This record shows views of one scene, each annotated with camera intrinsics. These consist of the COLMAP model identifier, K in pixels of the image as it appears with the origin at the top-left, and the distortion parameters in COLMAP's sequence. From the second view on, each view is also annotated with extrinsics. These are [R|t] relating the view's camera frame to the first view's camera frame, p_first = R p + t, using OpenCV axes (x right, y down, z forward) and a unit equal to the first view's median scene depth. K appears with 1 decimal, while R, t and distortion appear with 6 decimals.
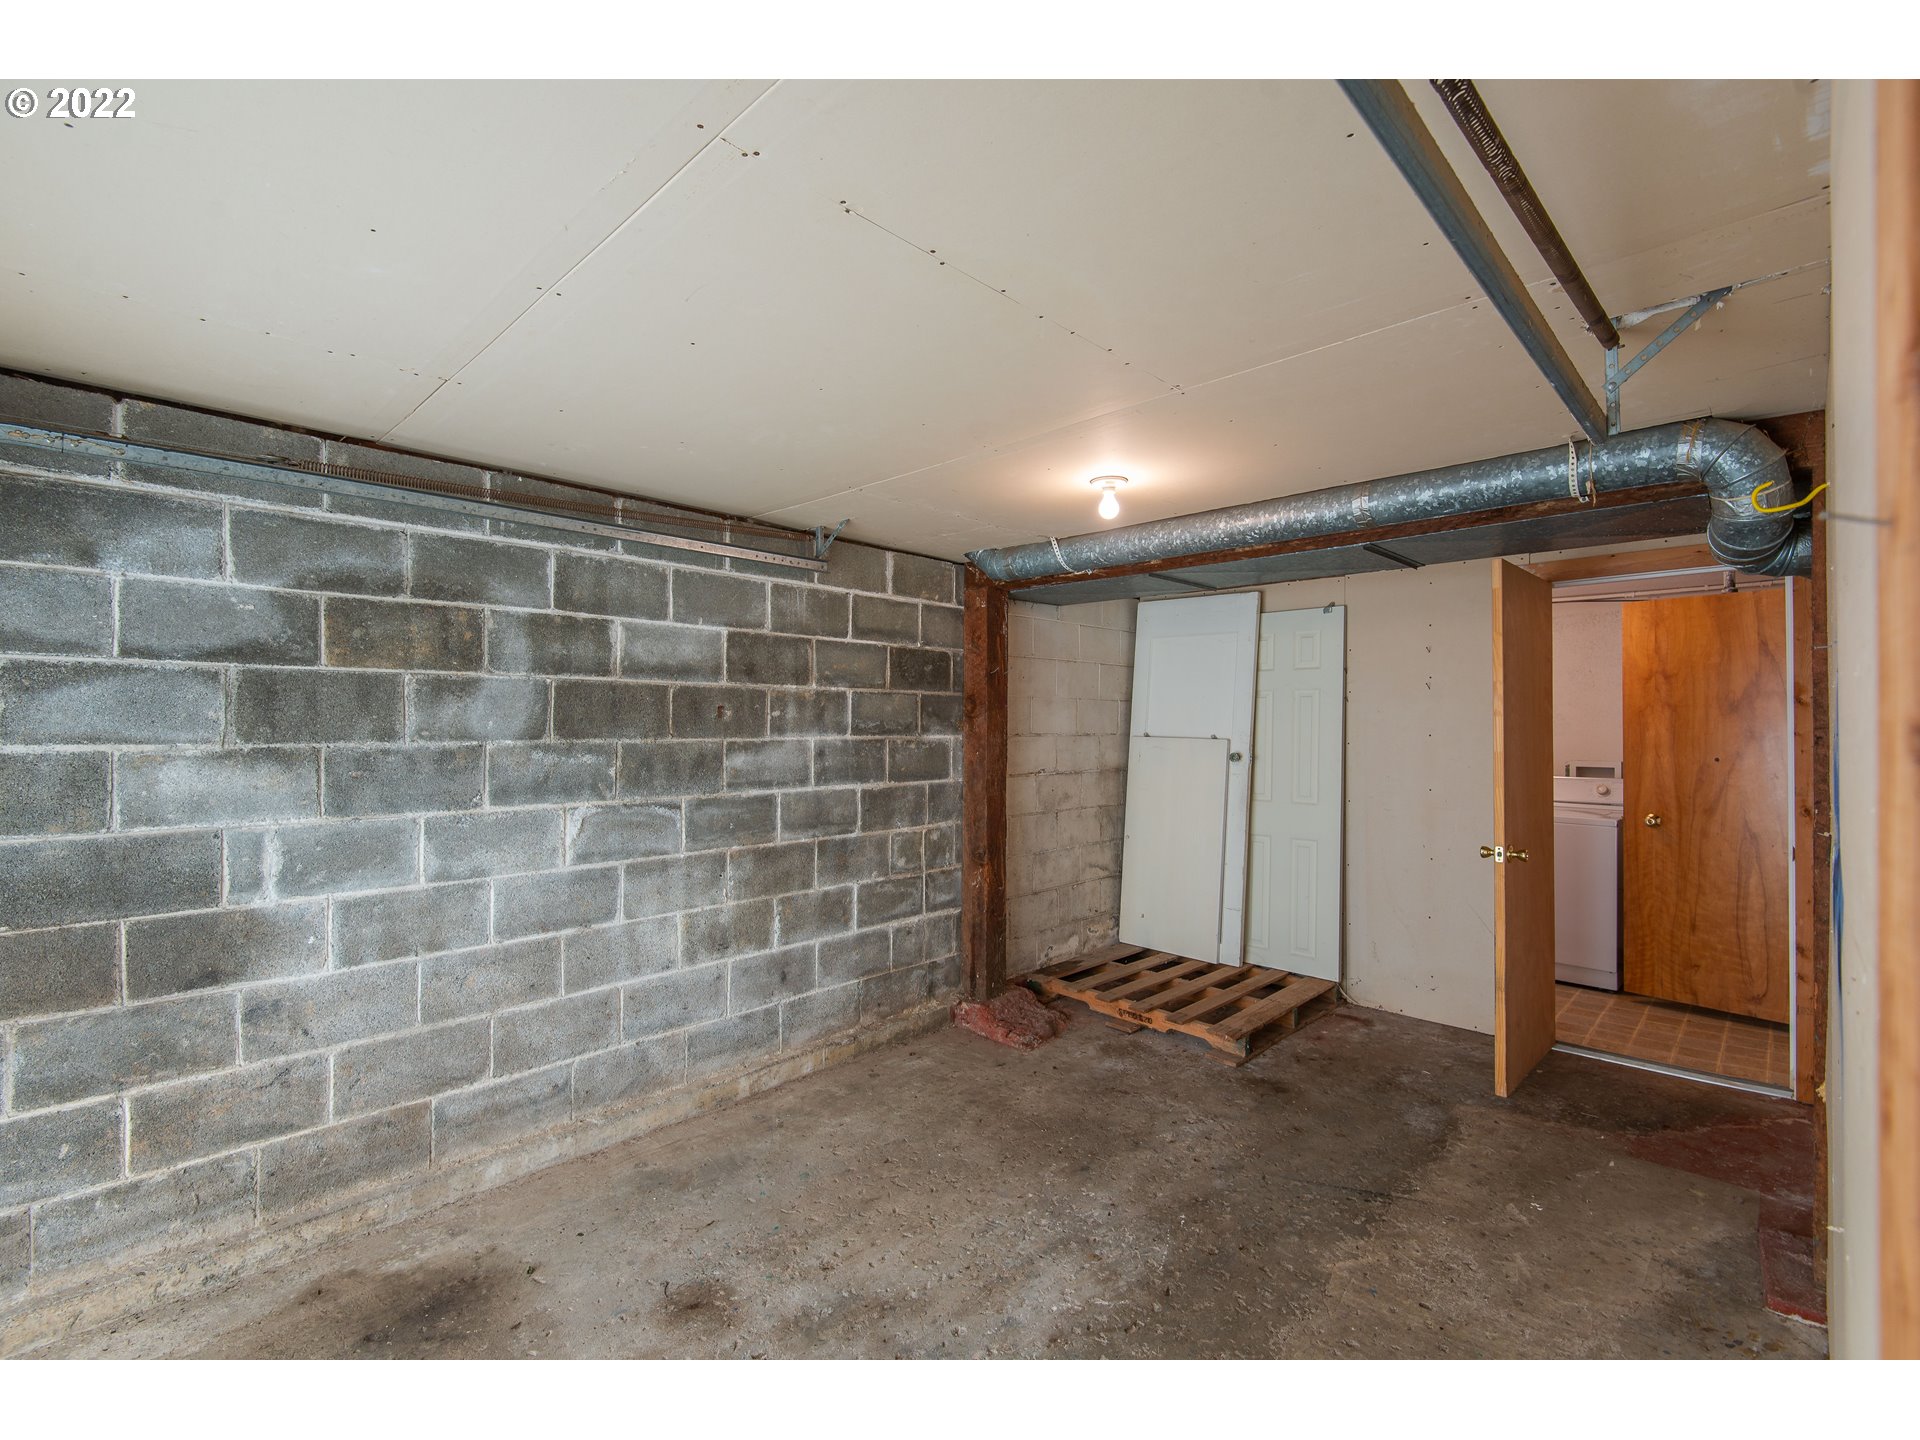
lens RADIAL K [[862.5, 0, 949.5], [0, 862.5, 717.8], [0, 0, 1]] dist [0.003691, -0.007633]
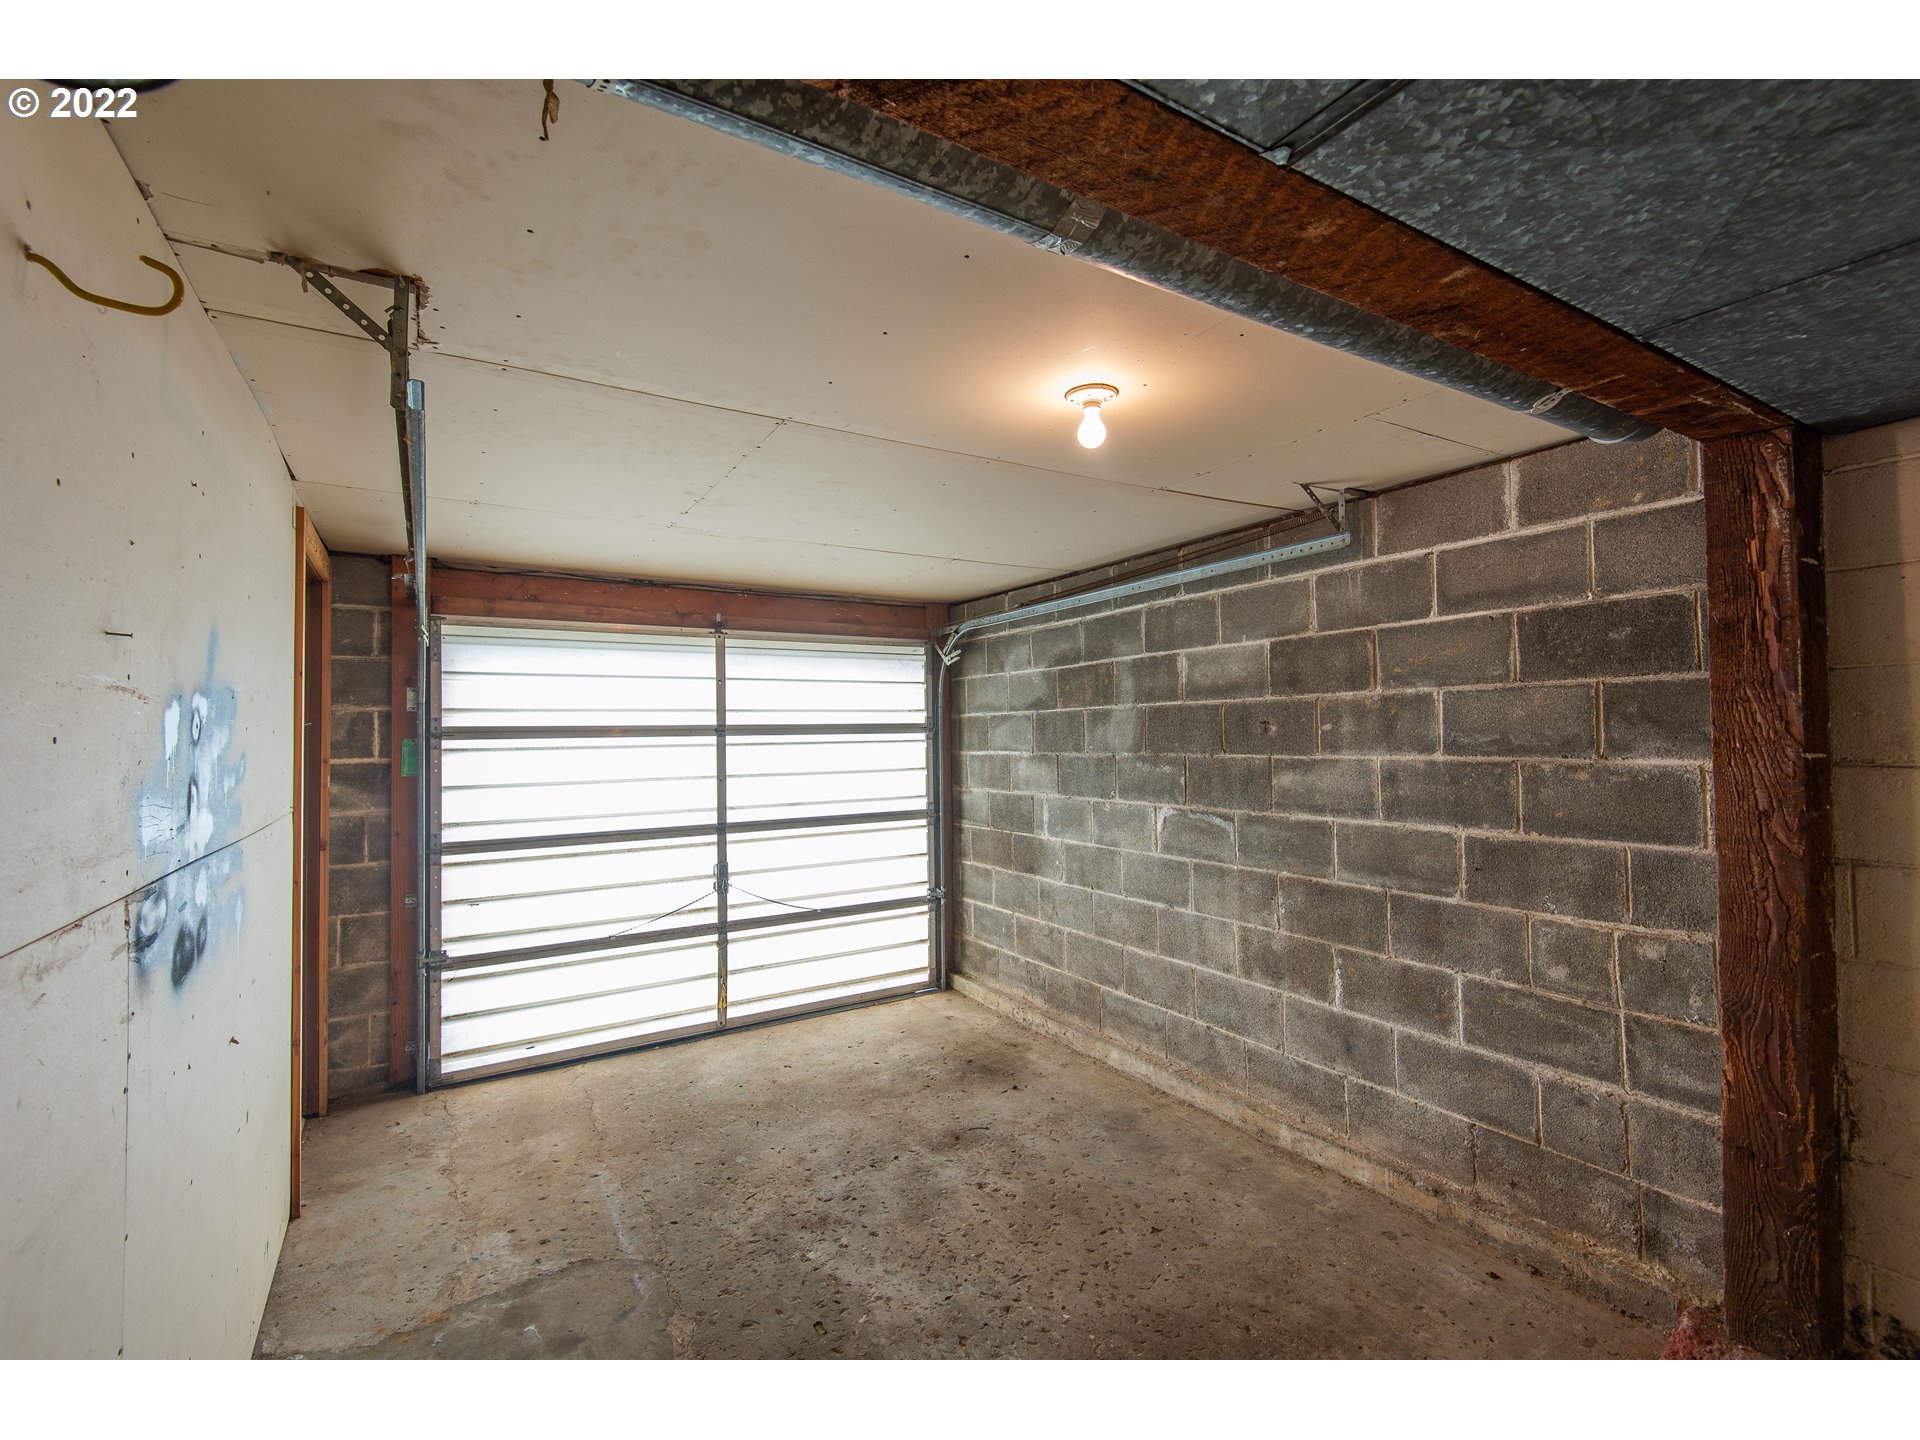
lens RADIAL K [[862.5, 0, 947.1], [0, 862.5, 708.6], [0, 0, 1]] dist [0.003691, -0.007633]
pose [[-0.270246, -0.031807, -0.962266, 0.798825], [0.019209, 0.999077, -0.038418, 0.002558], [0.962600, -0.028867, -0.269386, 0.968418]]
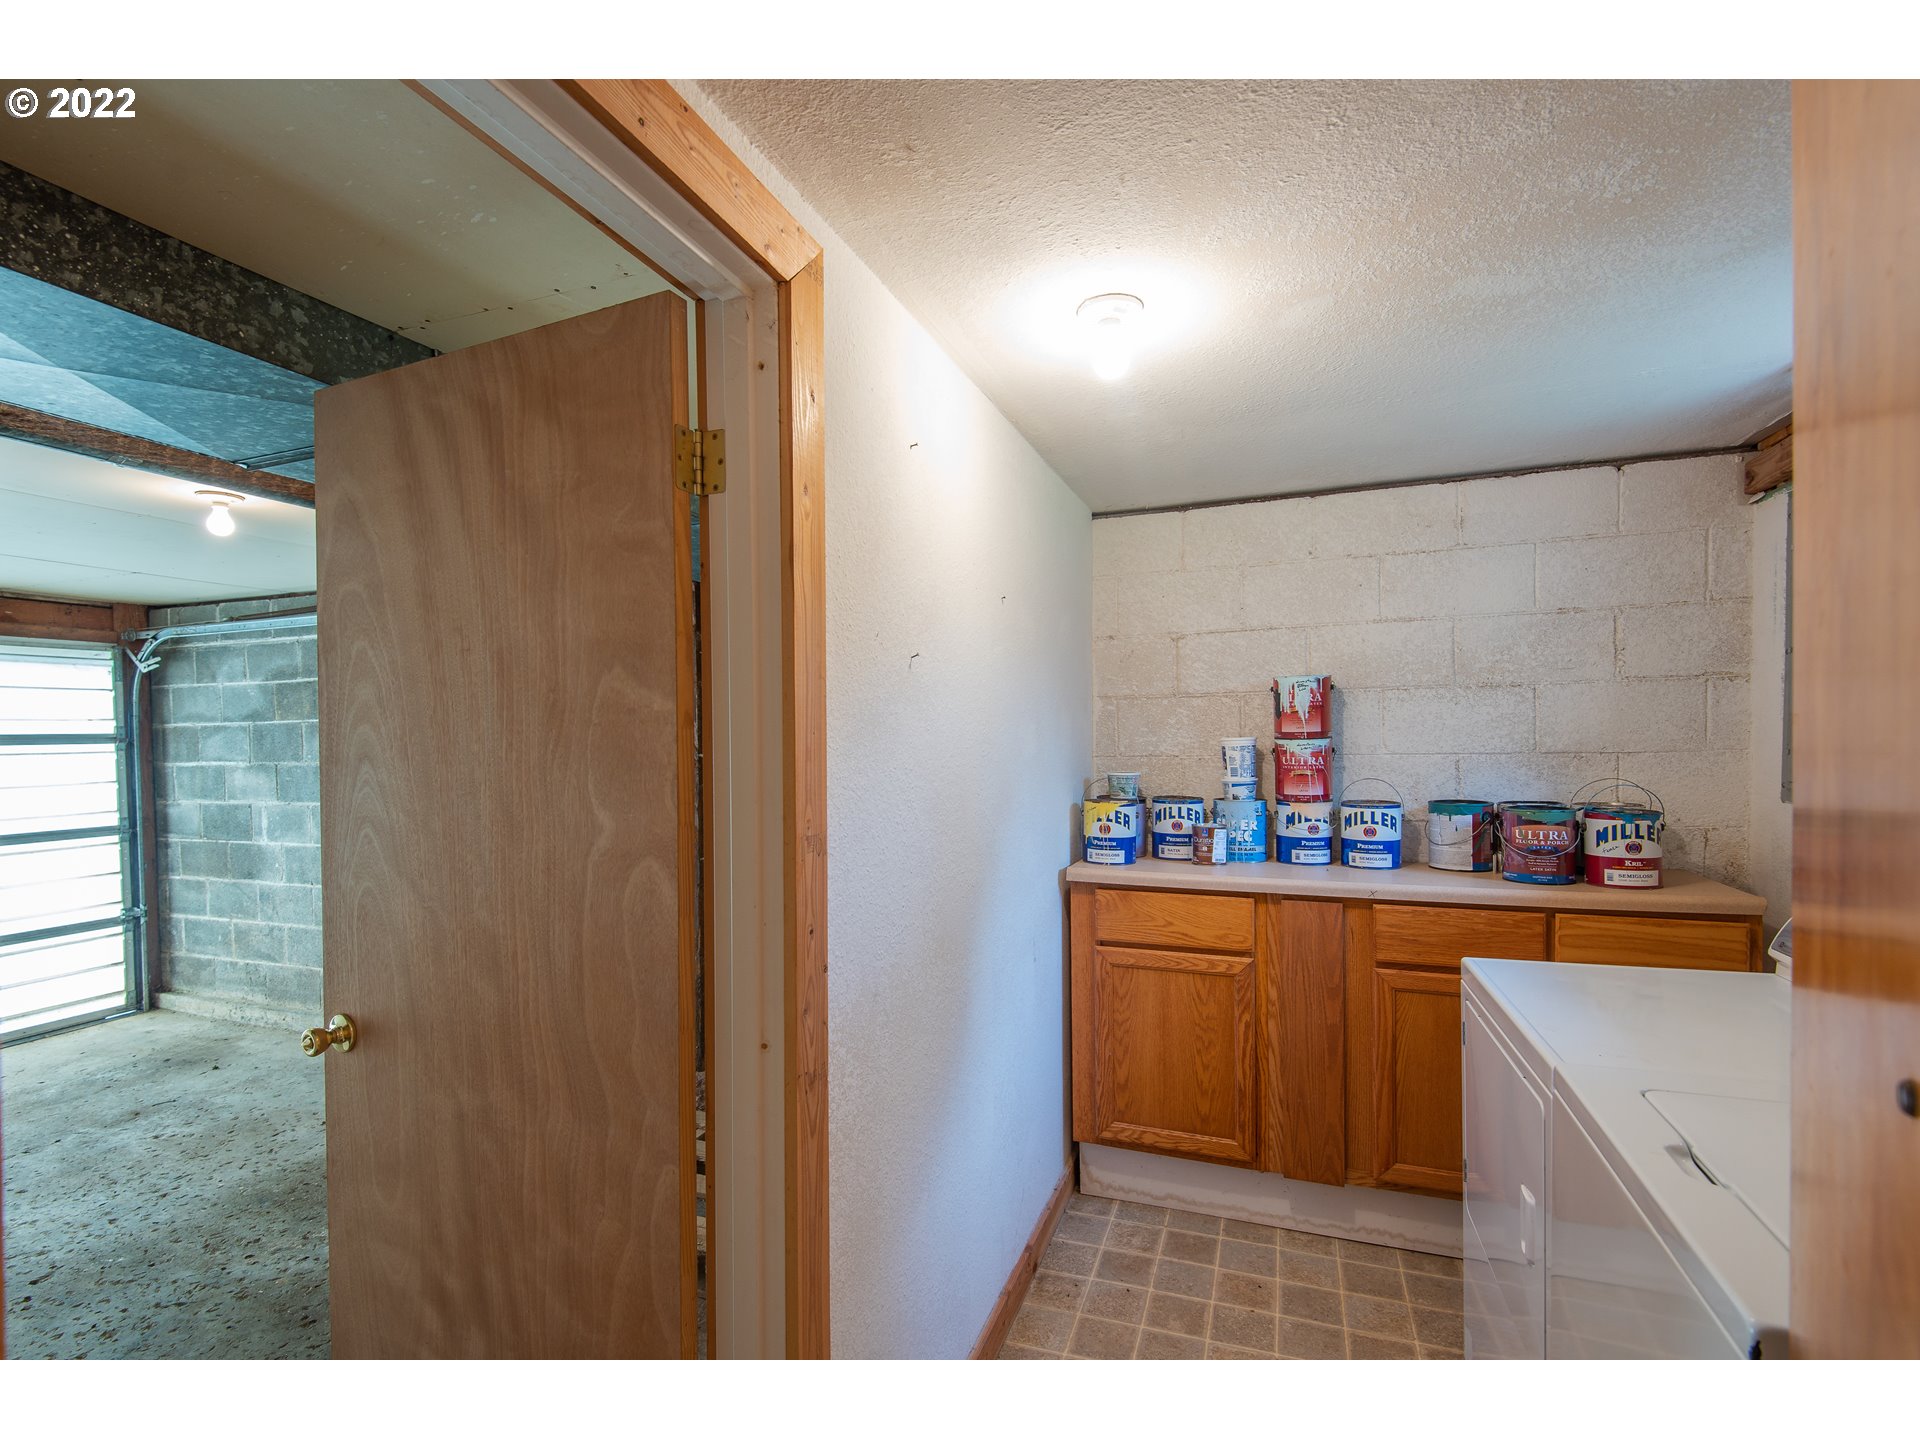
lens RADIAL K [[862.5, 0, 919.7], [0, 862.5, 759.1], [0, 0, 1]] dist [0.003691, -0.007633]
pose [[0.405096, 0.013942, -0.914168, 1.197632], [0.021285, 0.999469, 0.024675, 0.005082], [0.914026, -0.029453, 0.404584, 1.169122]]
